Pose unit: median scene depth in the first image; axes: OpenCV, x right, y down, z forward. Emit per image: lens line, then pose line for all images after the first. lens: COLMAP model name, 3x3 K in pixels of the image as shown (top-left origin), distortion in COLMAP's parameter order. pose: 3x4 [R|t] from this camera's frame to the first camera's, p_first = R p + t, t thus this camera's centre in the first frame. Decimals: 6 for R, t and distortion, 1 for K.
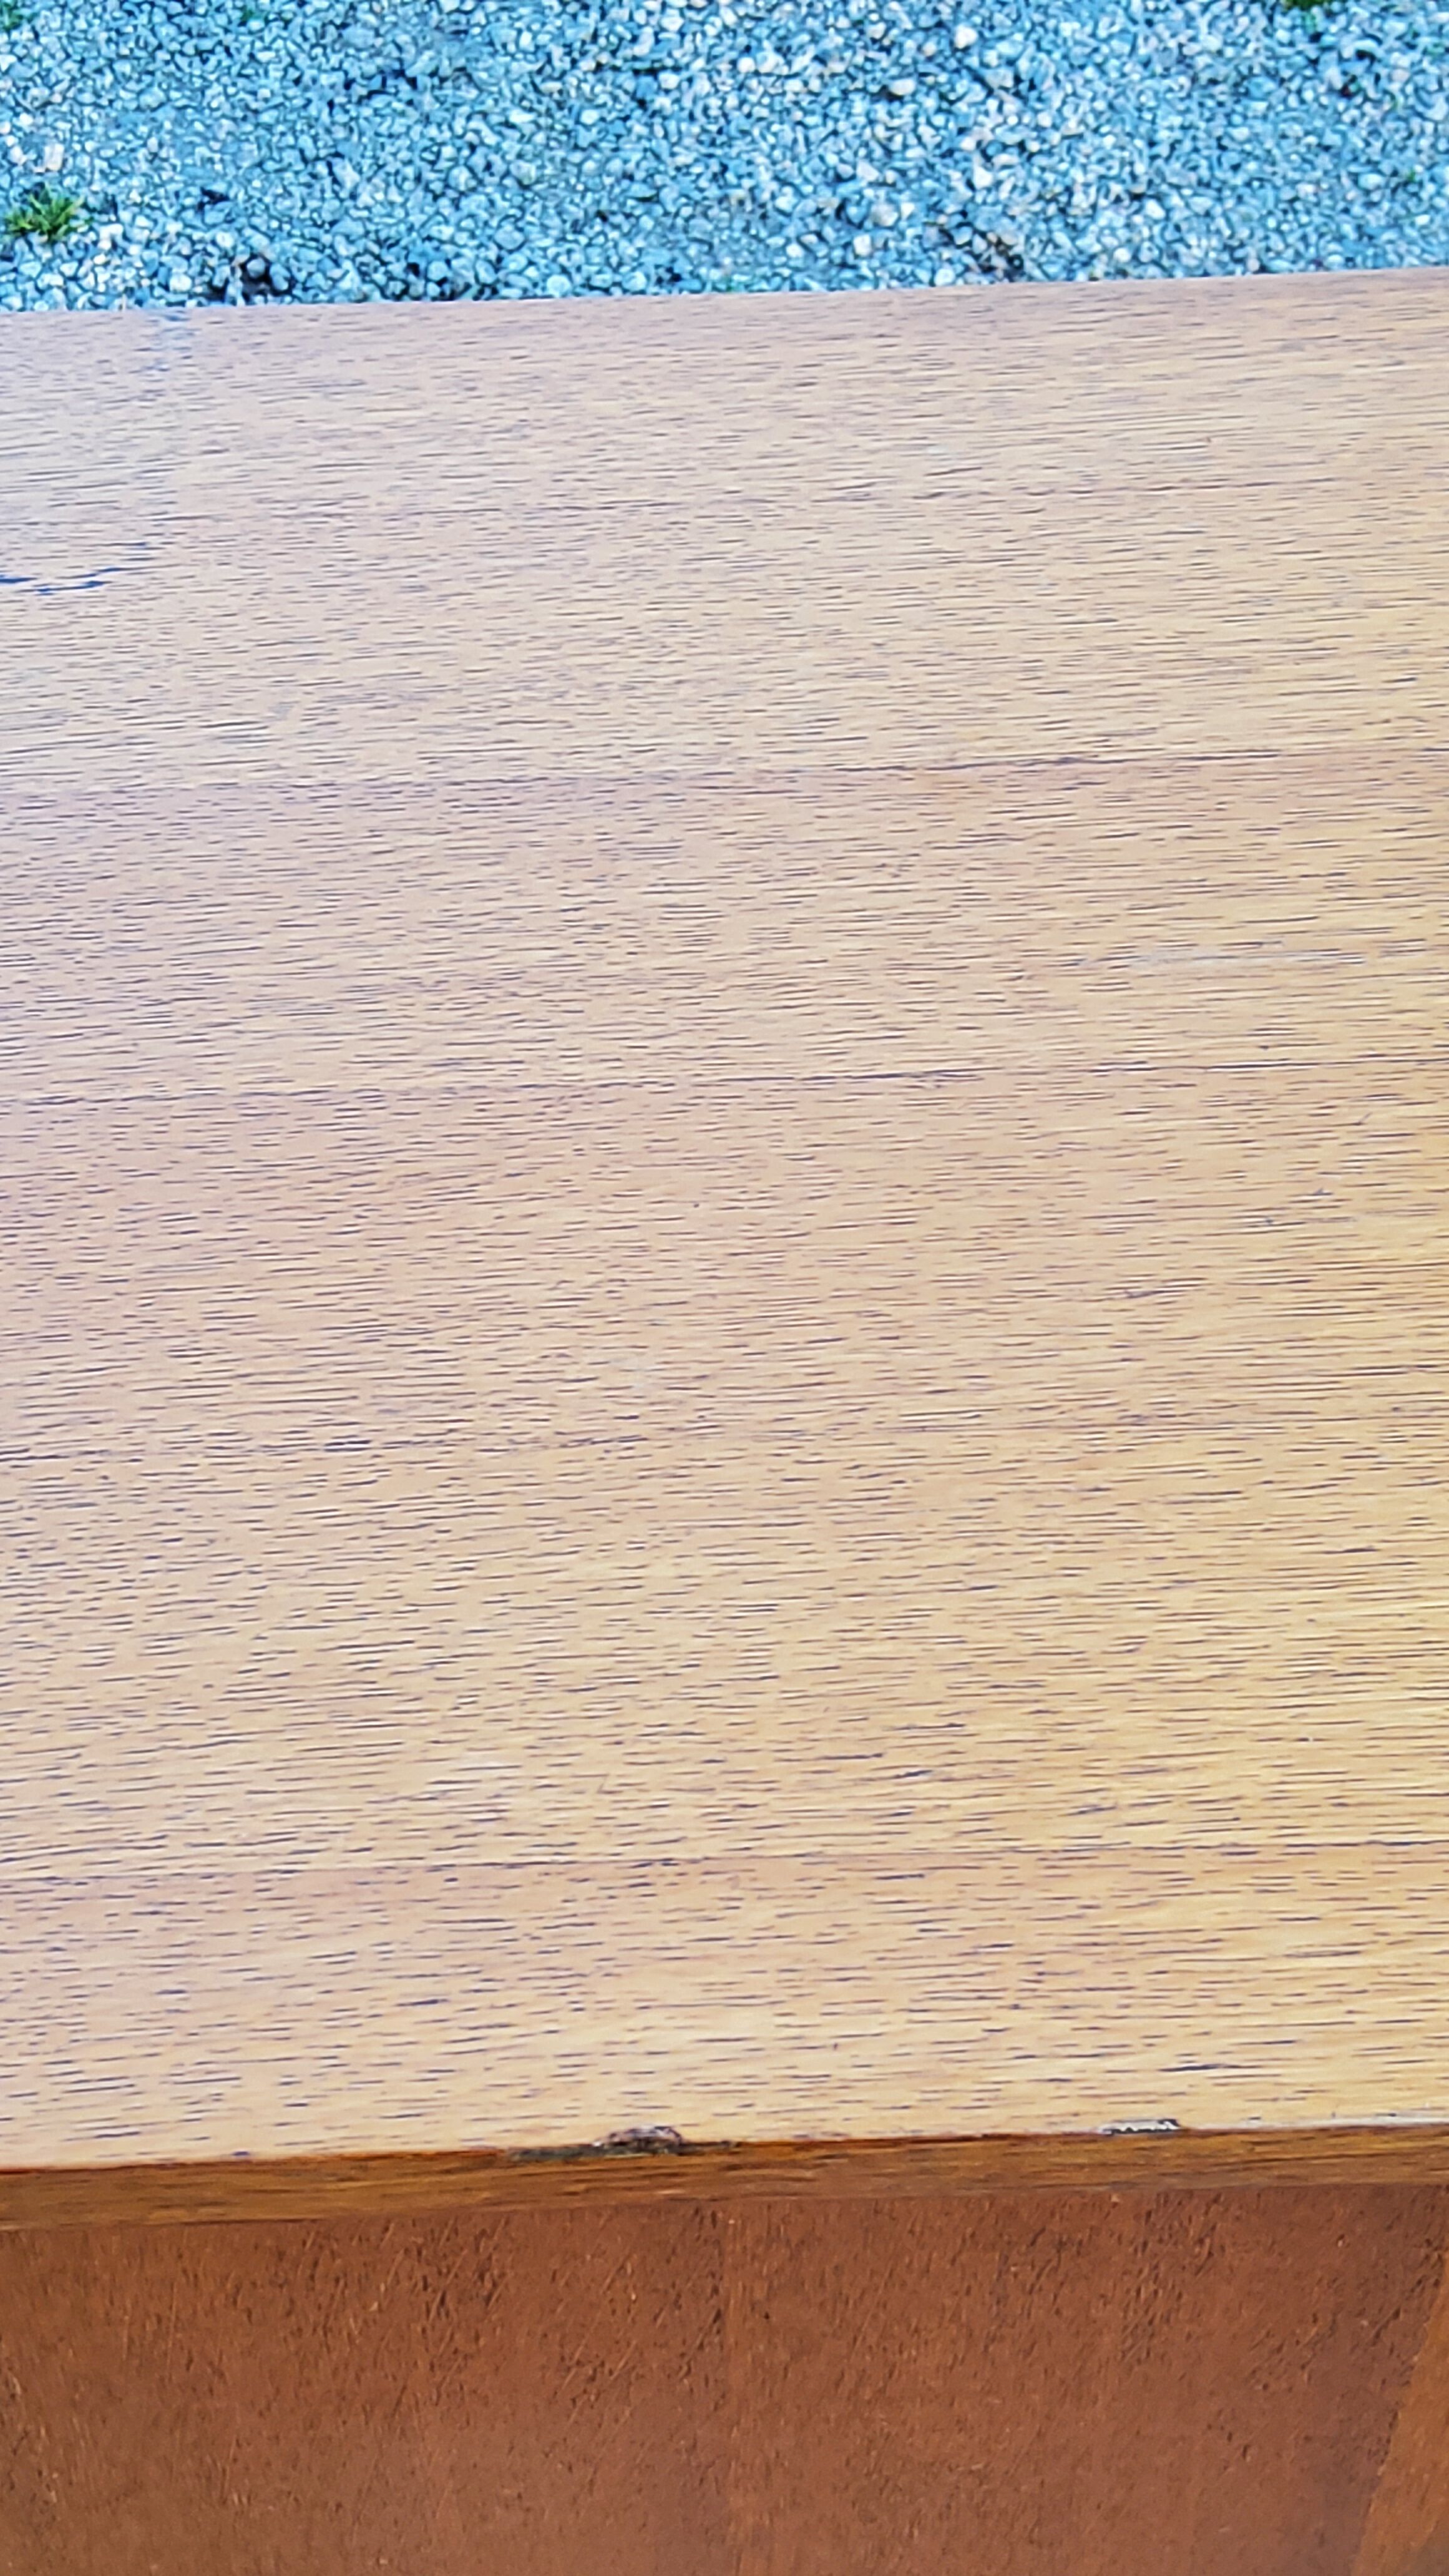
lens RADIAL K [[3852.5, 0, 727.1], [0, 3852.5, 1229.7], [0, 0, 1]] dist [0.098491, 0.000000]
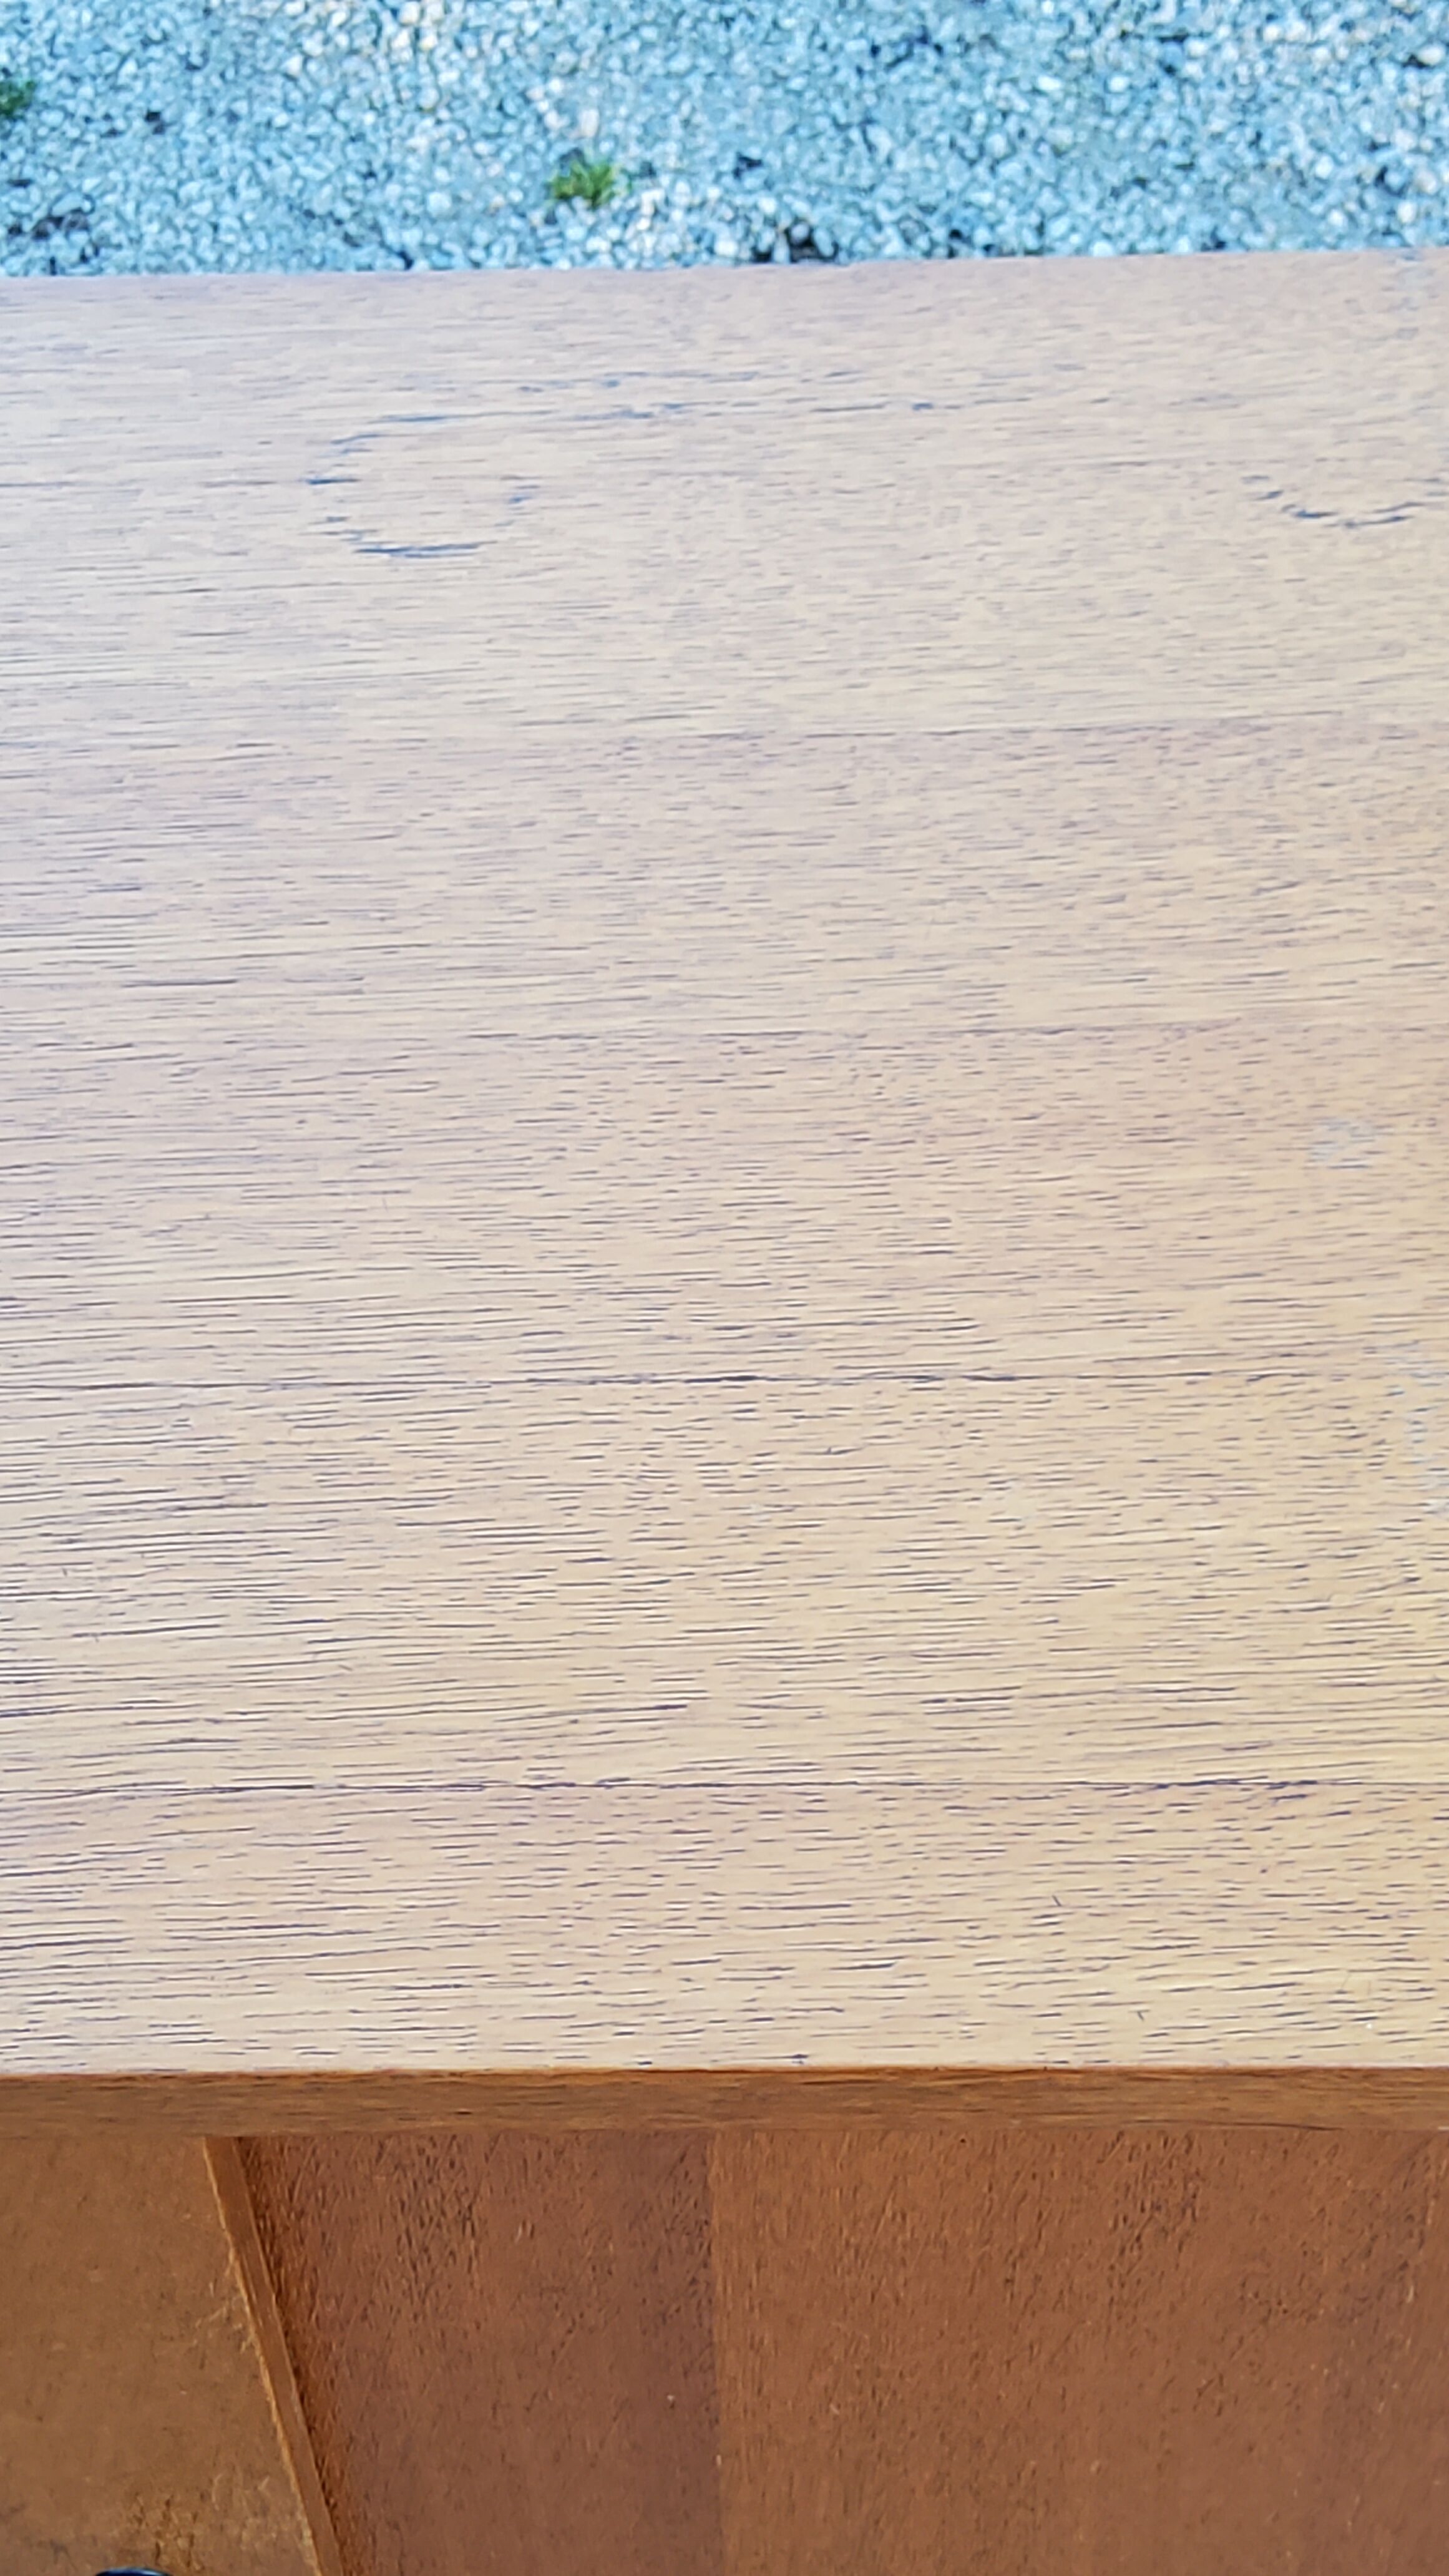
lens RADIAL K [[3852.5, 0, 735.5], [0, 3852.5, 1243.7], [0, 0, 1]] dist [0.098491, 0.000000]
pose [[0.999398, 0.017893, -0.029732, -0.103713], [-0.017736, 0.999827, 0.005539, 0.008139], [0.029826, -0.005008, 0.999543, -0.003782]]
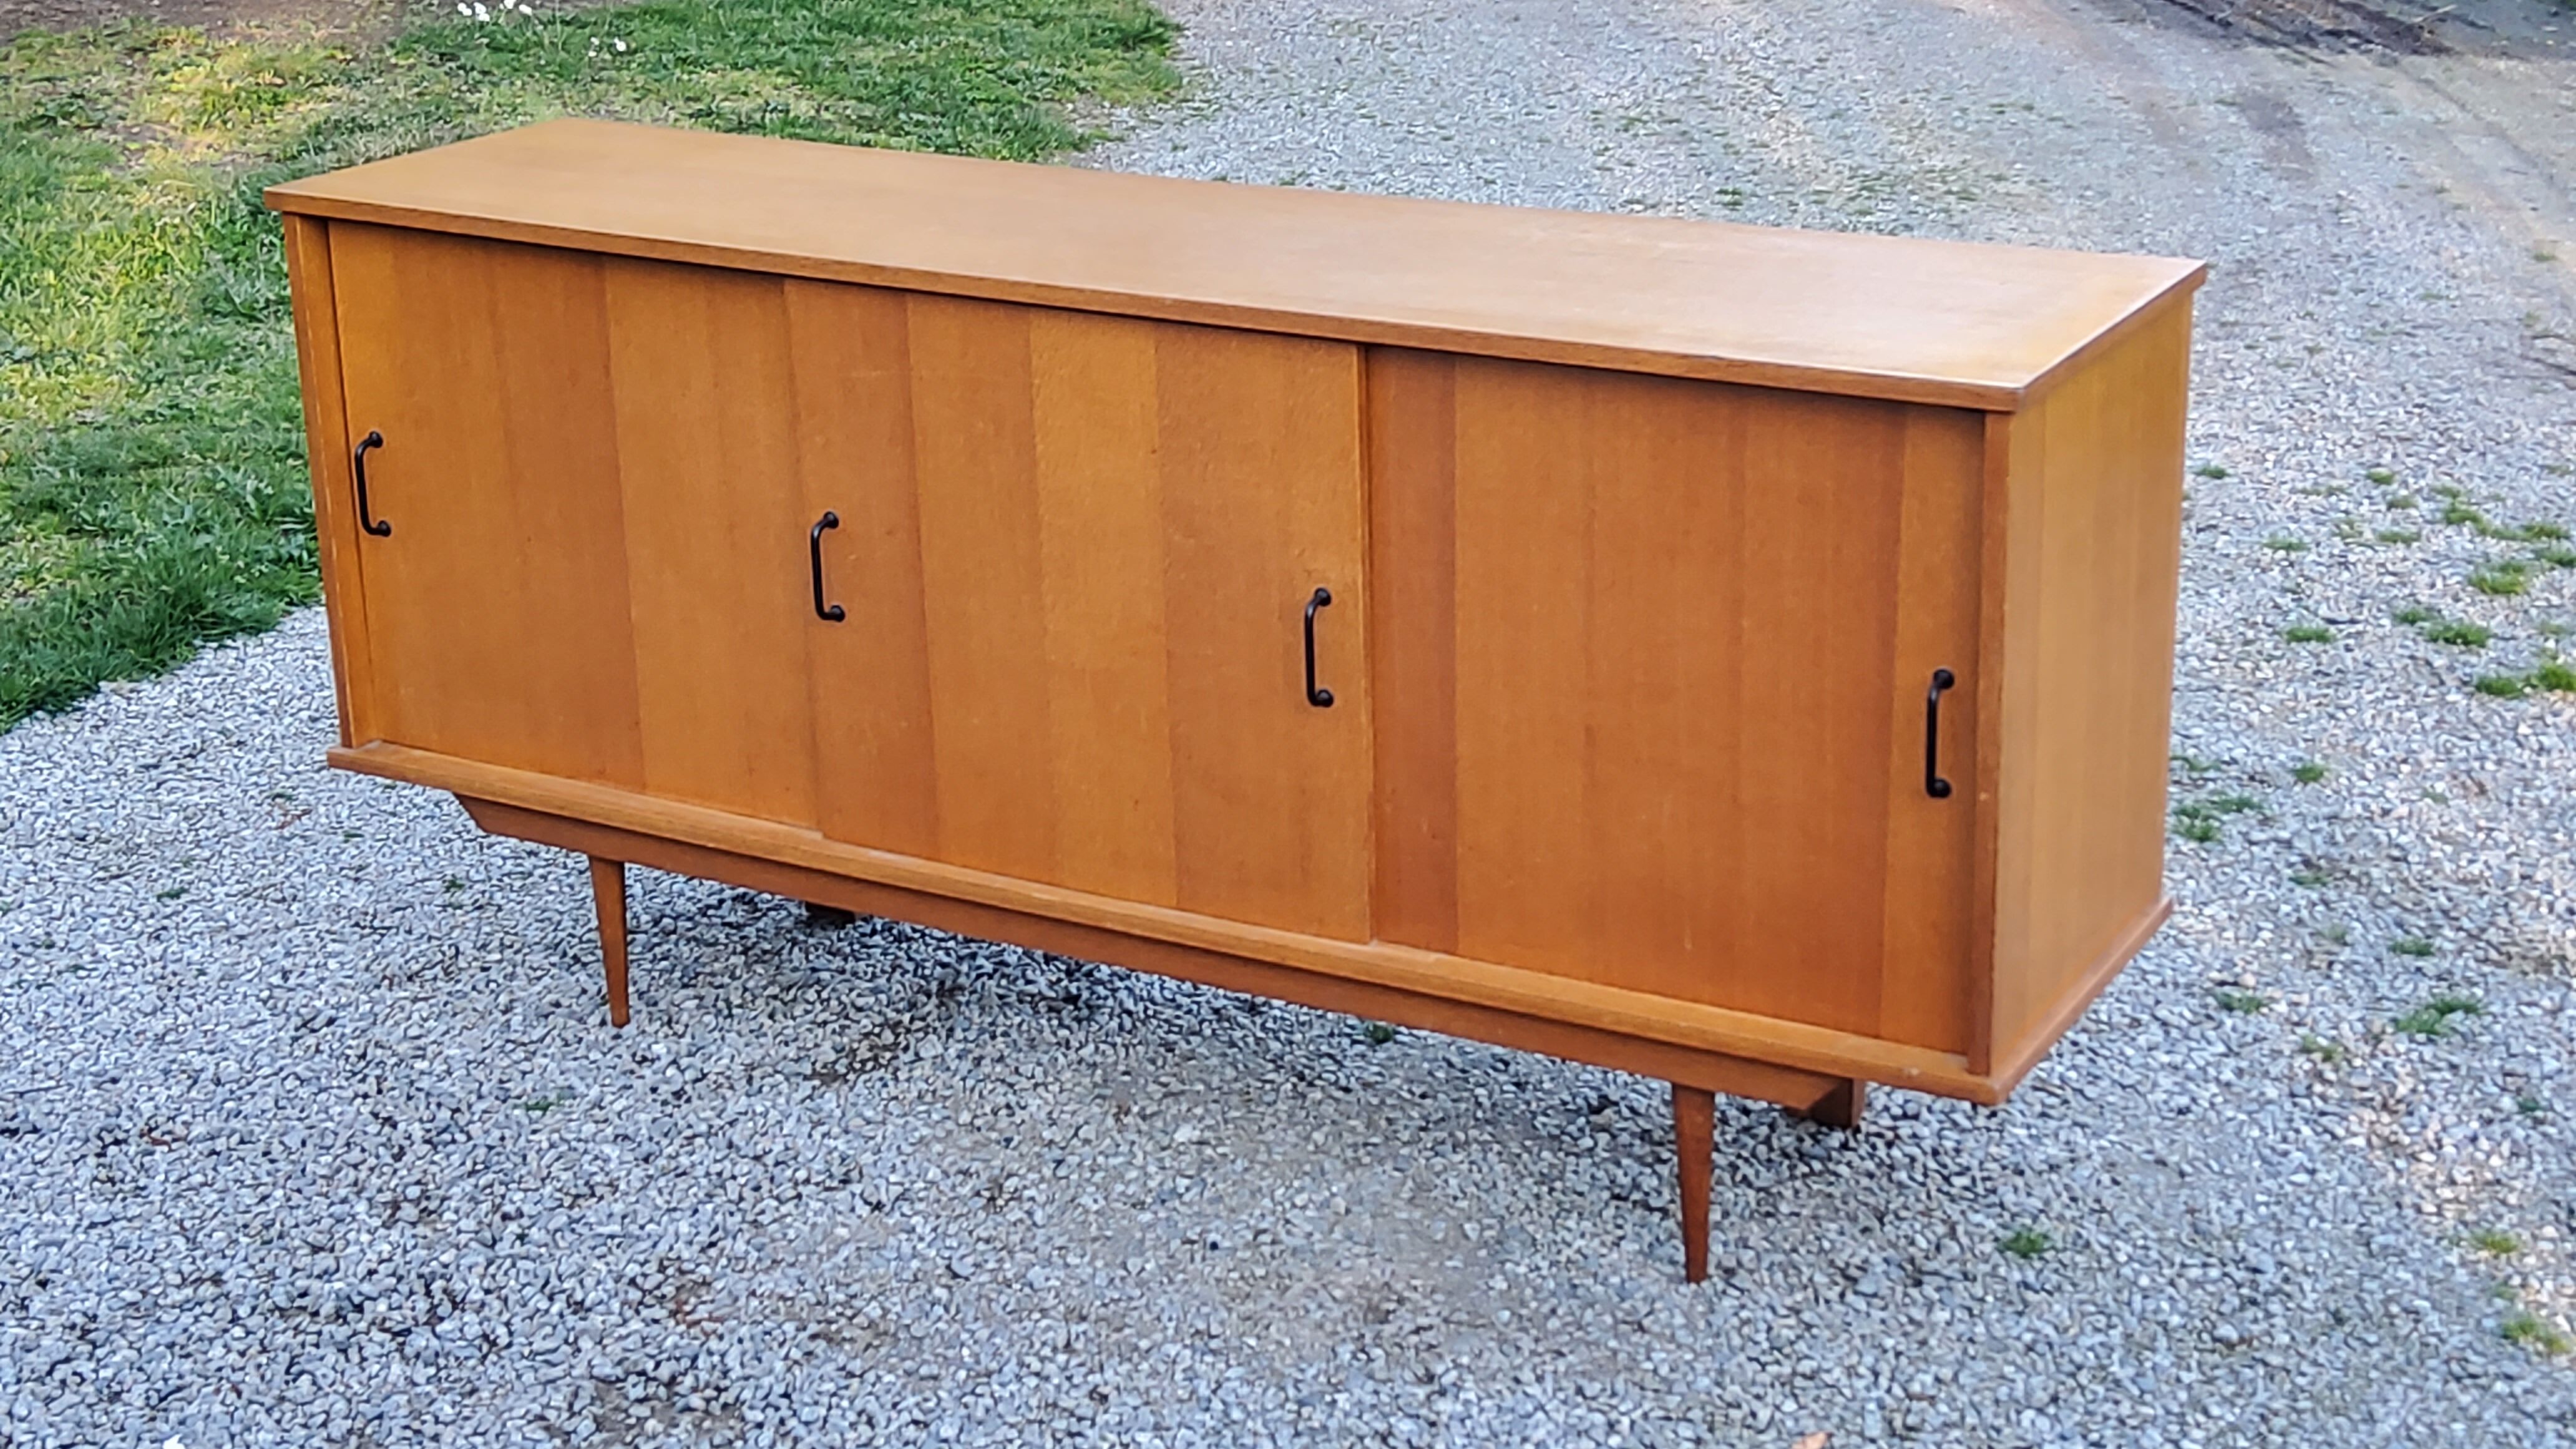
lens RADIAL K [[3852.5, 0, 1263.9], [0, 3852.5, 709.0], [0, 0, 1]] dist [0.098491, 0.000000]
pose [[0.849163, 0.161989, -0.502674, 0.541682], [-0.388416, 0.836468, -0.386592, 0.723592], [0.357847, 0.523527, 0.773218, -0.754579]]
